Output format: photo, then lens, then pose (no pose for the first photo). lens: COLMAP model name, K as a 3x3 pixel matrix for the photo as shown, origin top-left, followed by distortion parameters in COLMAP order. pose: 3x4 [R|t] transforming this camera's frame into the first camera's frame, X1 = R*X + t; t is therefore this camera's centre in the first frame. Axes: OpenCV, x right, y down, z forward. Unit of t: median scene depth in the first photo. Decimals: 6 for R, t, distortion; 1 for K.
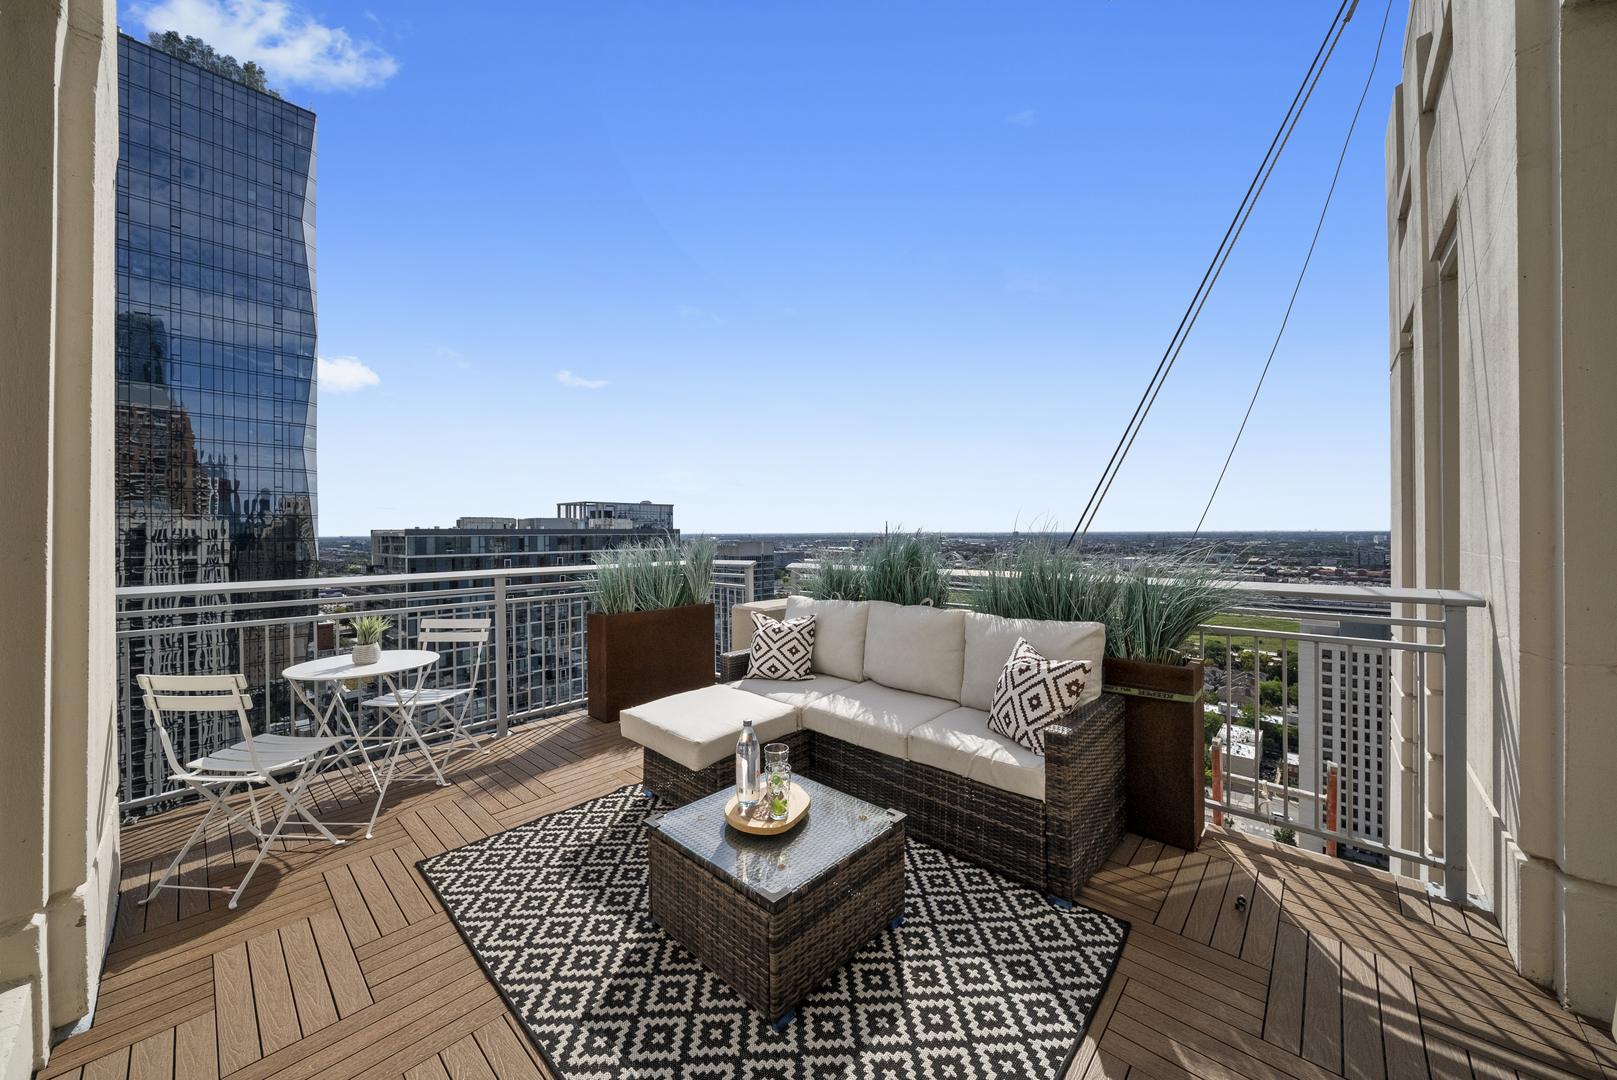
lens RADIAL K [[577.2, 0, 800.4], [0, 577.2, 531.2], [0, 0, 1]] dist [0.000880, 0.000201]
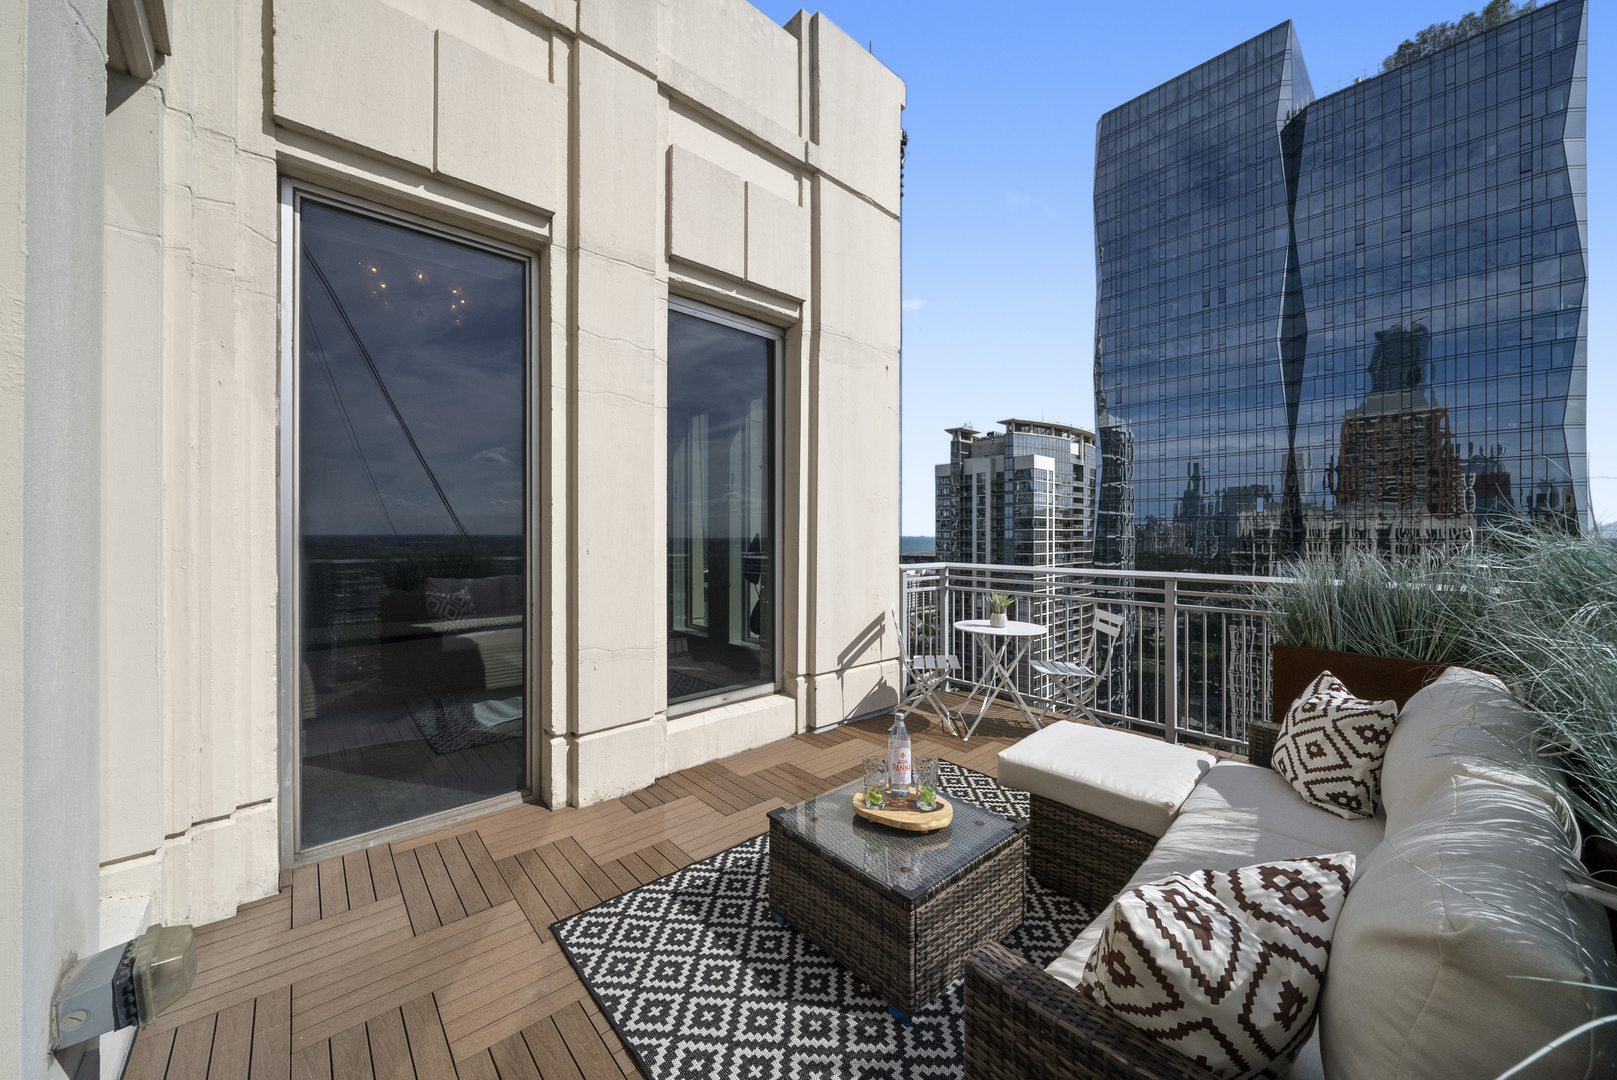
lens RADIAL K [[577.2, 0, 800.4], [0, 577.2, 531.2], [0, 0, 1]] dist [0.000880, 0.000201]
pose [[-0.095847, 0.000701, -0.995396, 0.589464], [0.000149, 1.000000, 0.000690, -0.003897], [0.995396, -0.000082, -0.095847, 0.559047]]
